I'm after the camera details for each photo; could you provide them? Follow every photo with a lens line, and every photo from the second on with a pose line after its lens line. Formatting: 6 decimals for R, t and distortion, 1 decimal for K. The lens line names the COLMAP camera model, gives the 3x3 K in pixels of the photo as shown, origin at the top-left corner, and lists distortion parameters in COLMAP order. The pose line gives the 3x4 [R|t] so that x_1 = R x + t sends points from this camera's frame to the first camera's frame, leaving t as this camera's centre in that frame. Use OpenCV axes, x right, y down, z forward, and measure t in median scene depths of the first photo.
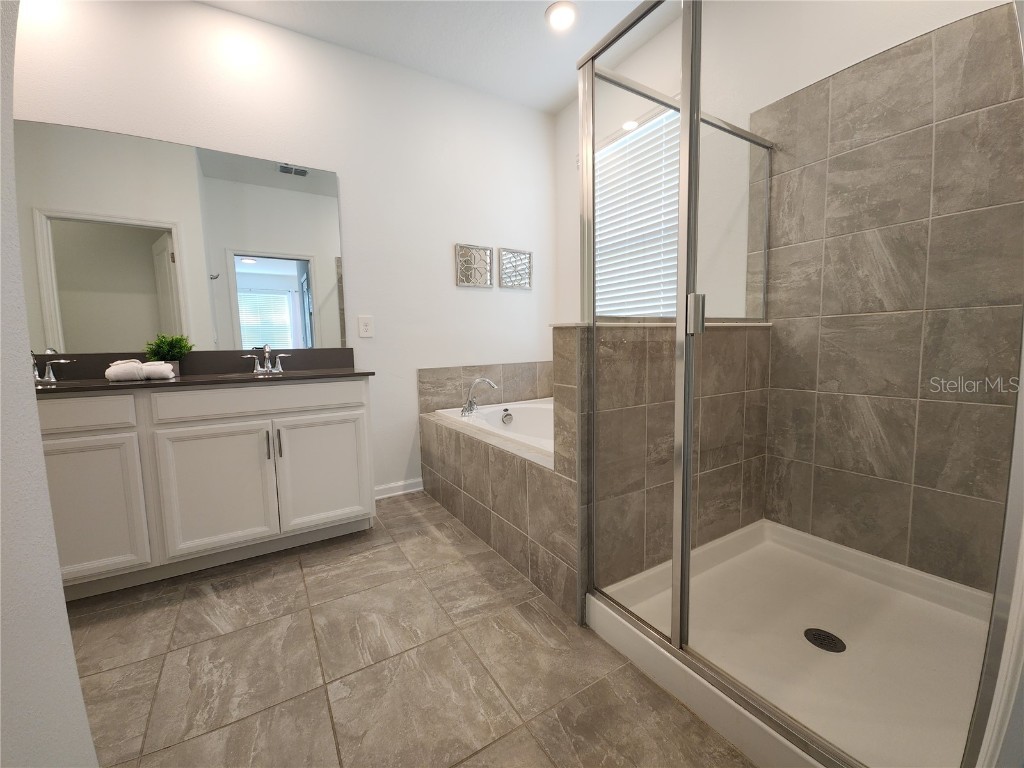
lens RADIAL K [[412.0, 0, 512.0], [0, 412.0, 384.0], [0, 0, 1]] dist [0.013547, -0.008949]
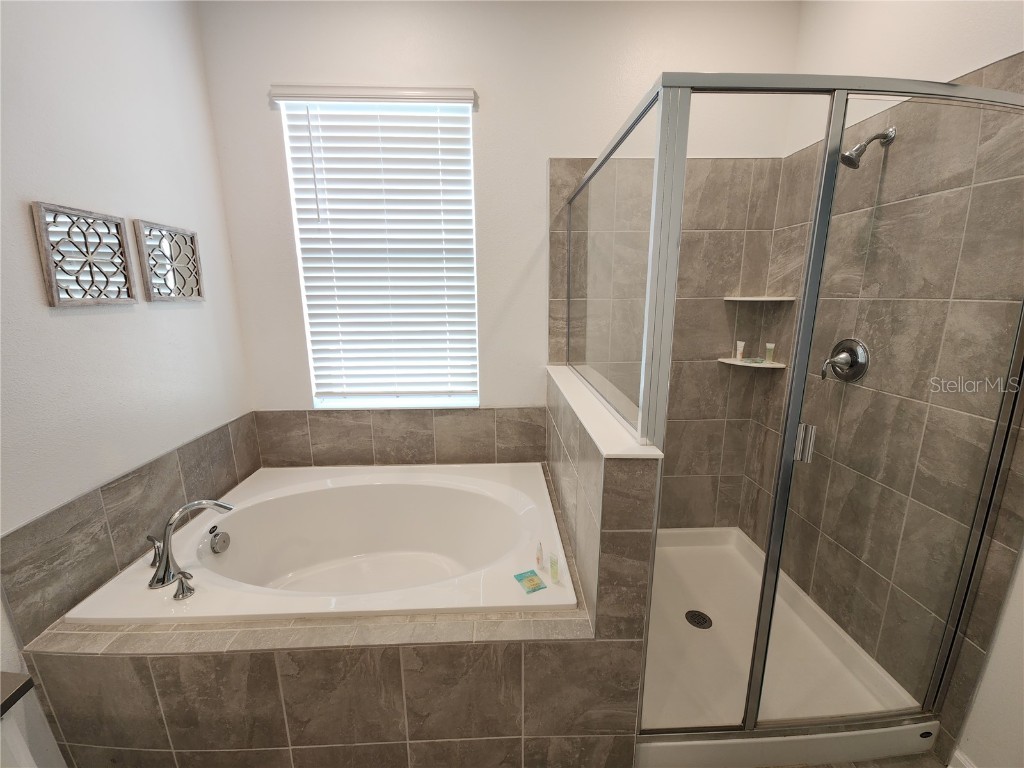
lens RADIAL K [[415.6, 0, 514.7], [0, 415.6, 381.1], [0, 0, 1]] dist [0.019287, -0.016943]
pose [[0.482641, -0.162597, 0.860593, -0.421064], [0.078316, 0.986692, 0.142499, -0.284031], [-0.872310, -0.001378, 0.488952, 0.603020]]
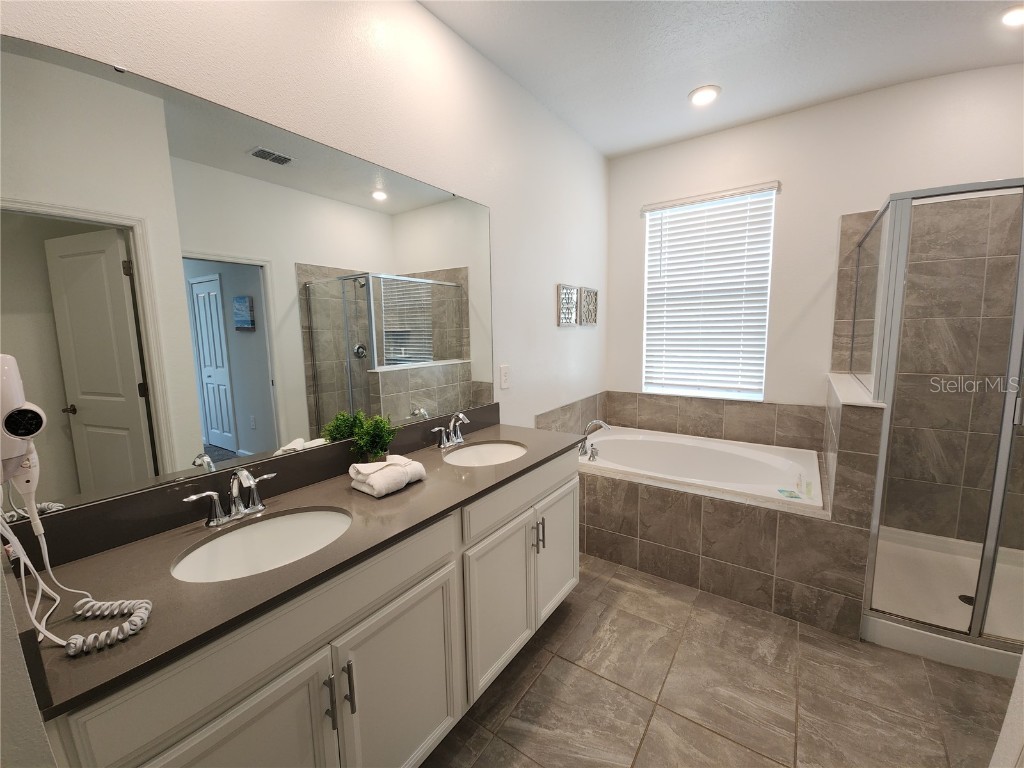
lens RADIAL K [[414.0, 0, 510.7], [0, 414.0, 382.8], [0, 0, 1]] dist [0.013625, -0.006853]
pose [[0.914954, -0.046844, 0.400831, -0.965079], [0.037789, 0.998821, 0.030471, -0.208776], [-0.401786, -0.012732, 0.915645, 0.213314]]
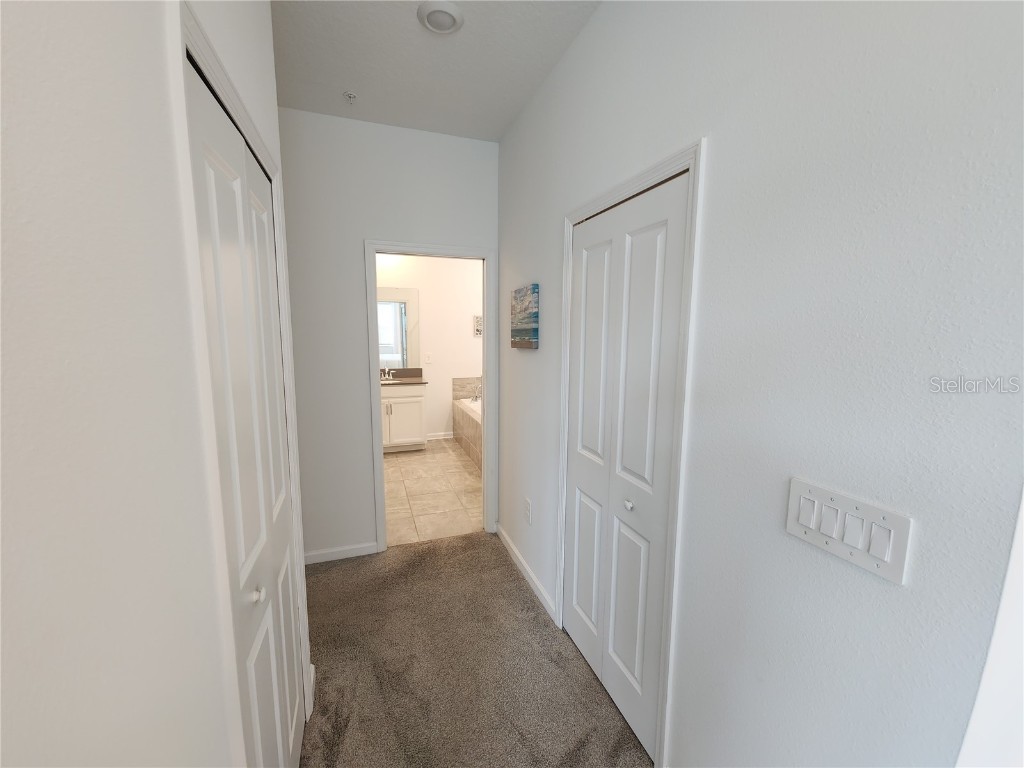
lens RADIAL K [[414.0, 0, 510.7], [0, 414.0, 382.8], [0, 0, 1]] dist [0.013625, -0.006853]
pose [[0.977472, 0.054029, -0.204034, 0.684308], [-0.046828, 0.998103, 0.039960, -0.158776], [0.205806, -0.029505, 0.978148, -1.368149]]
